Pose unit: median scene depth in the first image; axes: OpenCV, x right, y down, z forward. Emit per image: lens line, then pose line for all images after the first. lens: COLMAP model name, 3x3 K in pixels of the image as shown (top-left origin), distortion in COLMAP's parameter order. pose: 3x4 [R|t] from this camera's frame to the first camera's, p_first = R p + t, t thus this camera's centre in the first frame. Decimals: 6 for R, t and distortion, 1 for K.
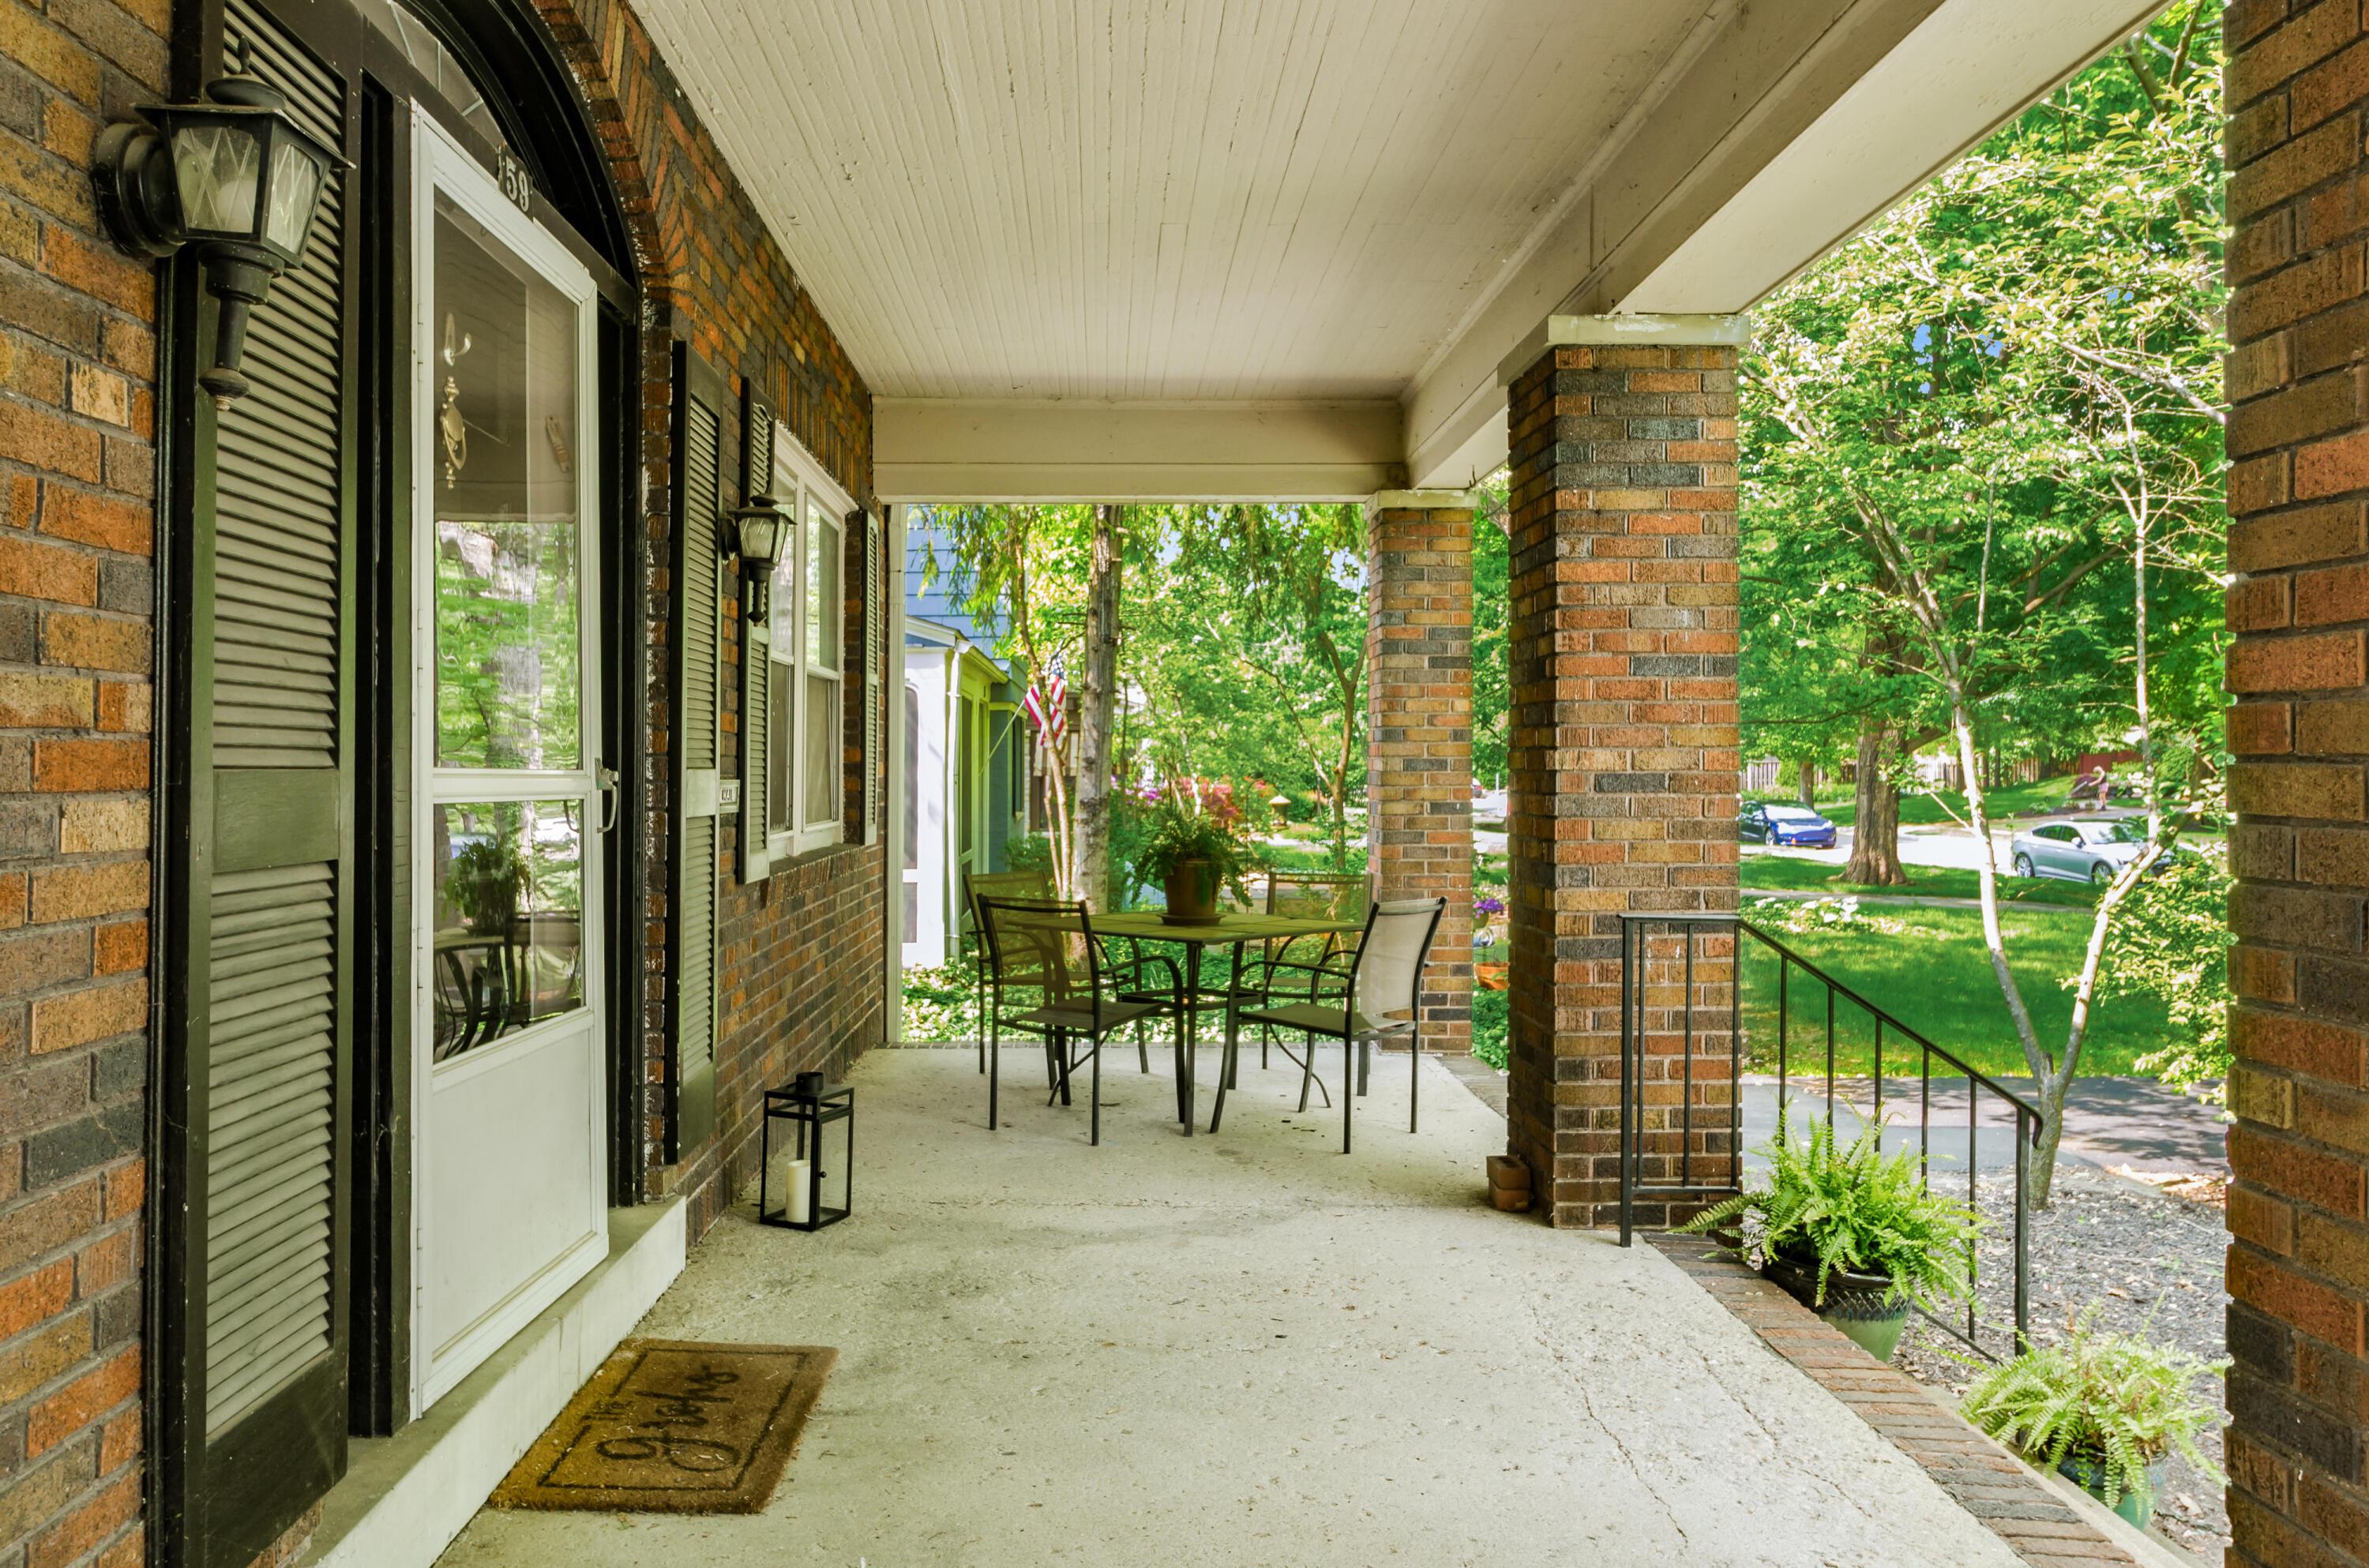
lens RADIAL K [[1637.2, 0, 1184.5], [0, 1637.2, 784.0], [0, 0, 1]] dist [0.001953, 0.000152]
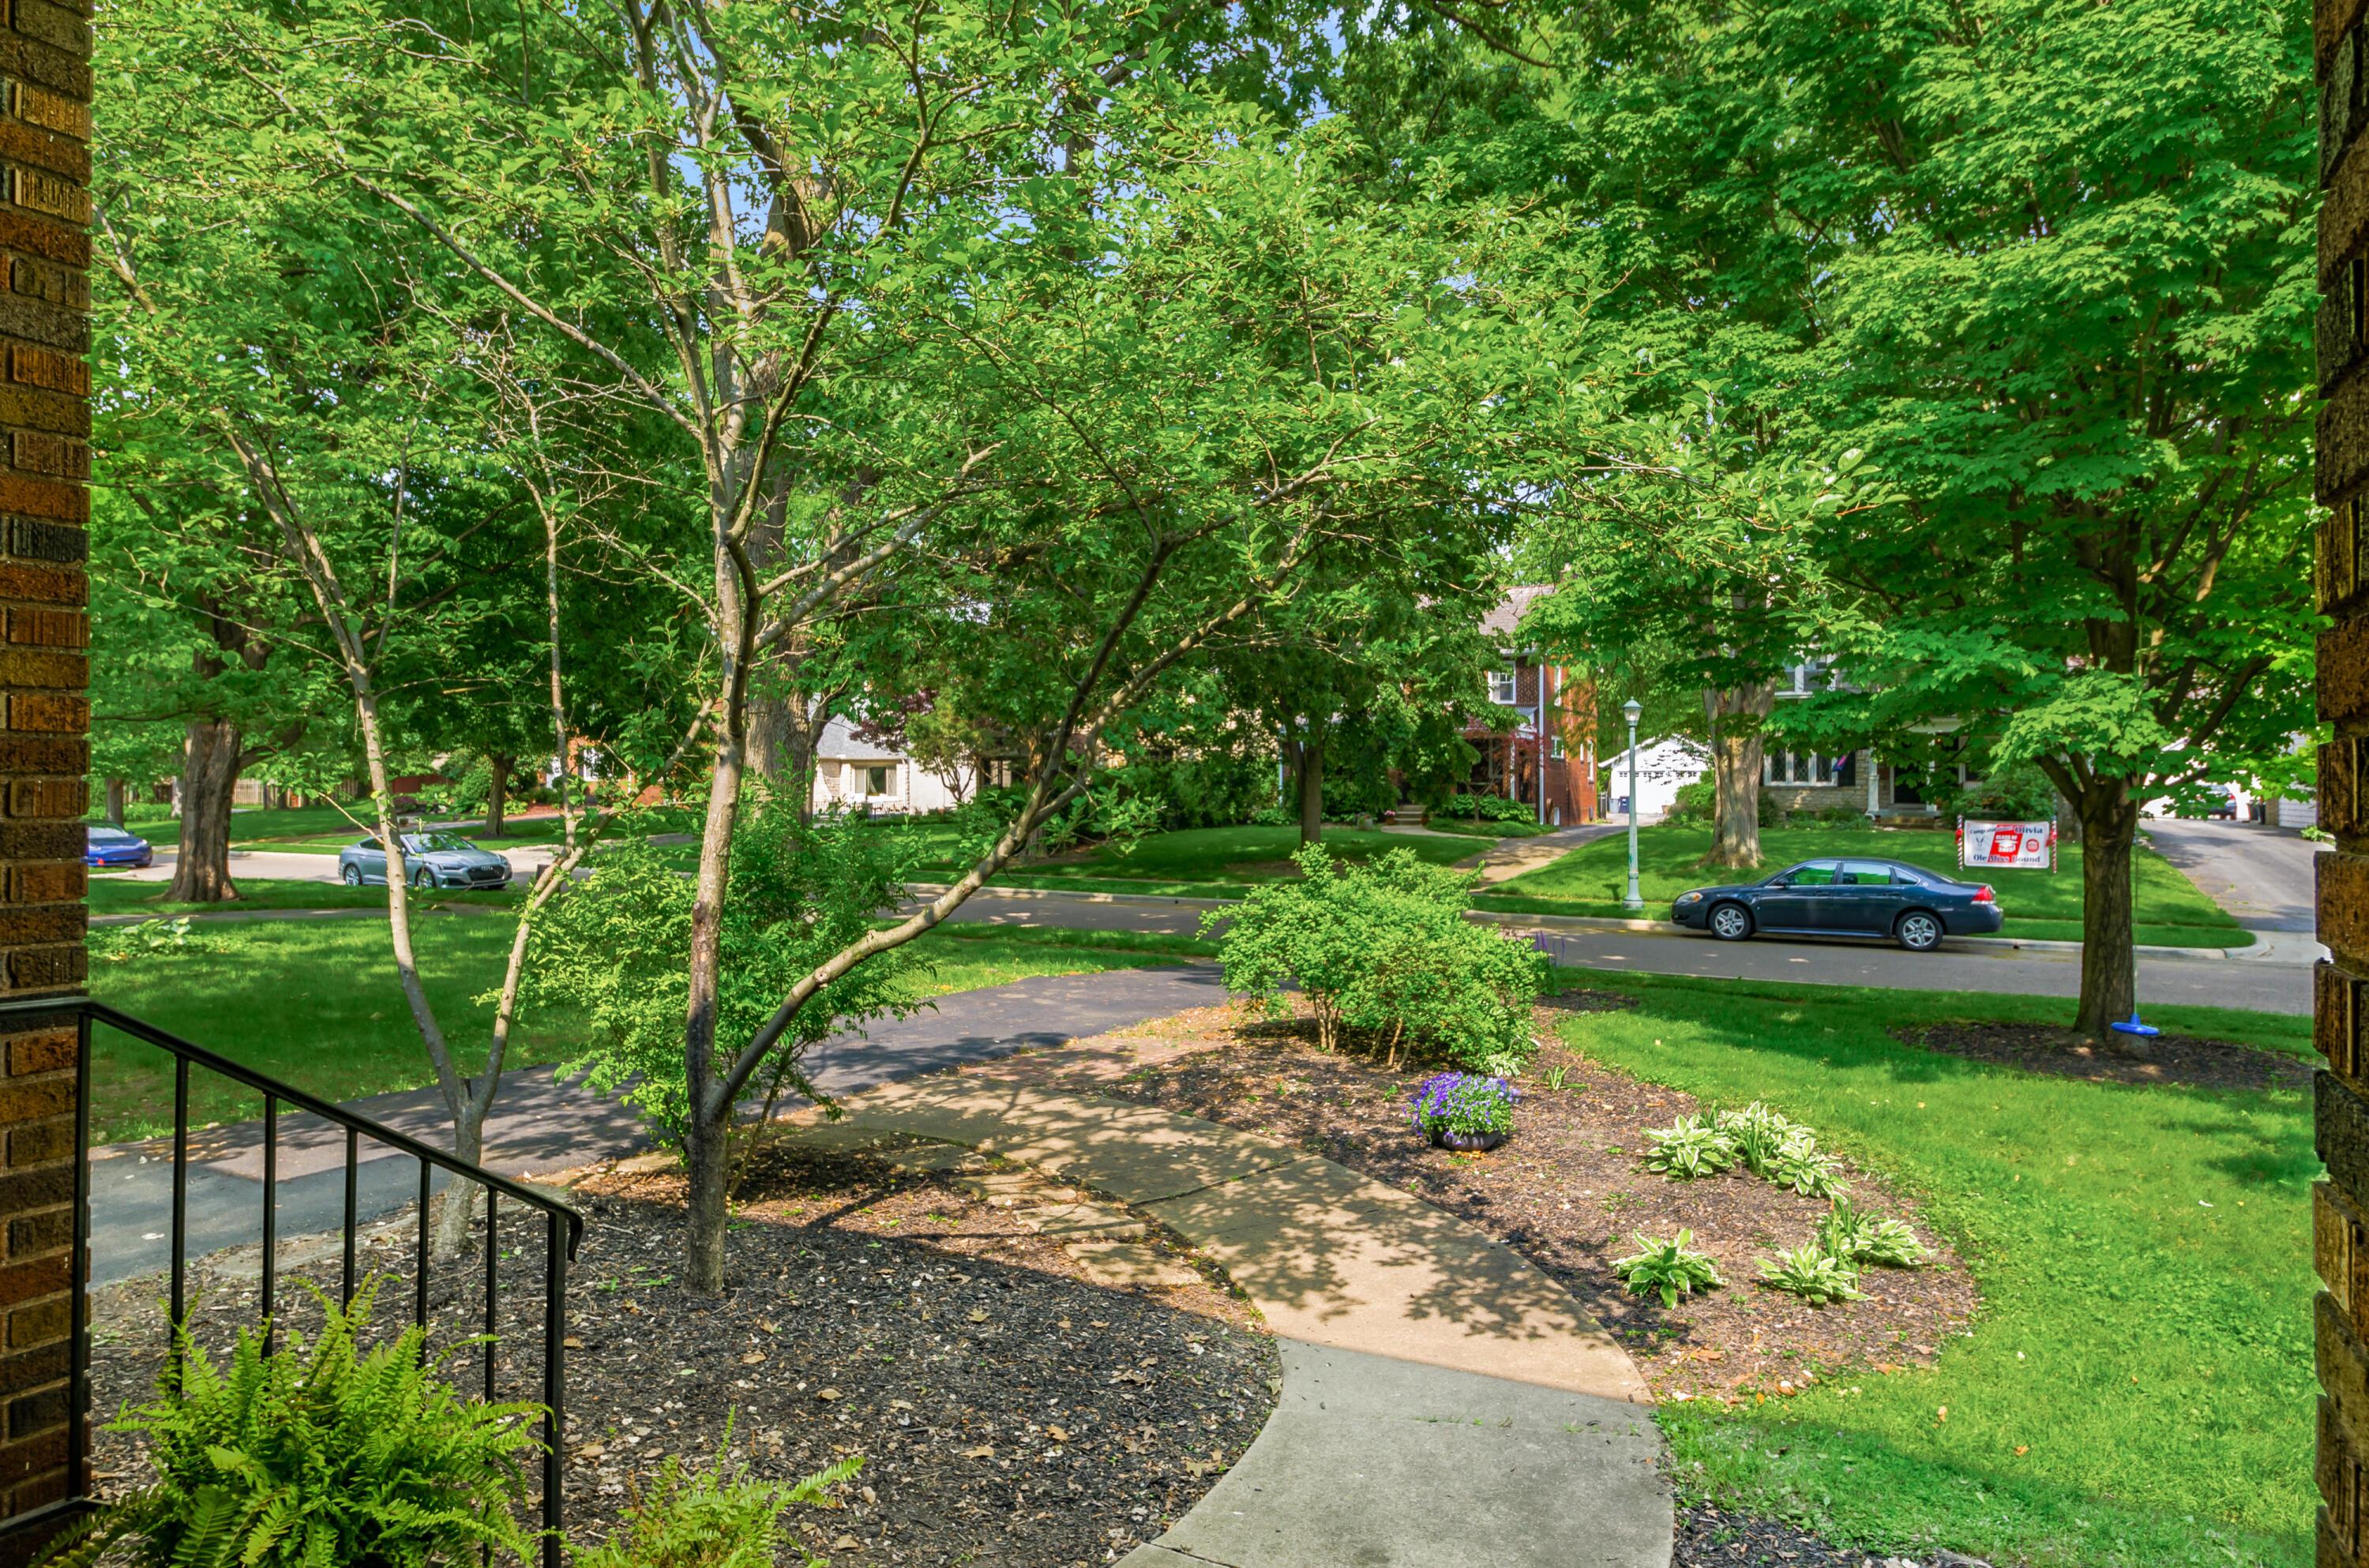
lens RADIAL K [[1412.5, 0, 1184.5], [0, 1412.5, 784.0], [0, 0, 1]] dist [0.031425, -0.000216]
pose [[0.538566, 0.005682, 0.842564, 0.067094], [0.004573, 0.999943, -0.009667, 0.007830], [-0.842571, 0.009059, 0.538509, 0.225506]]
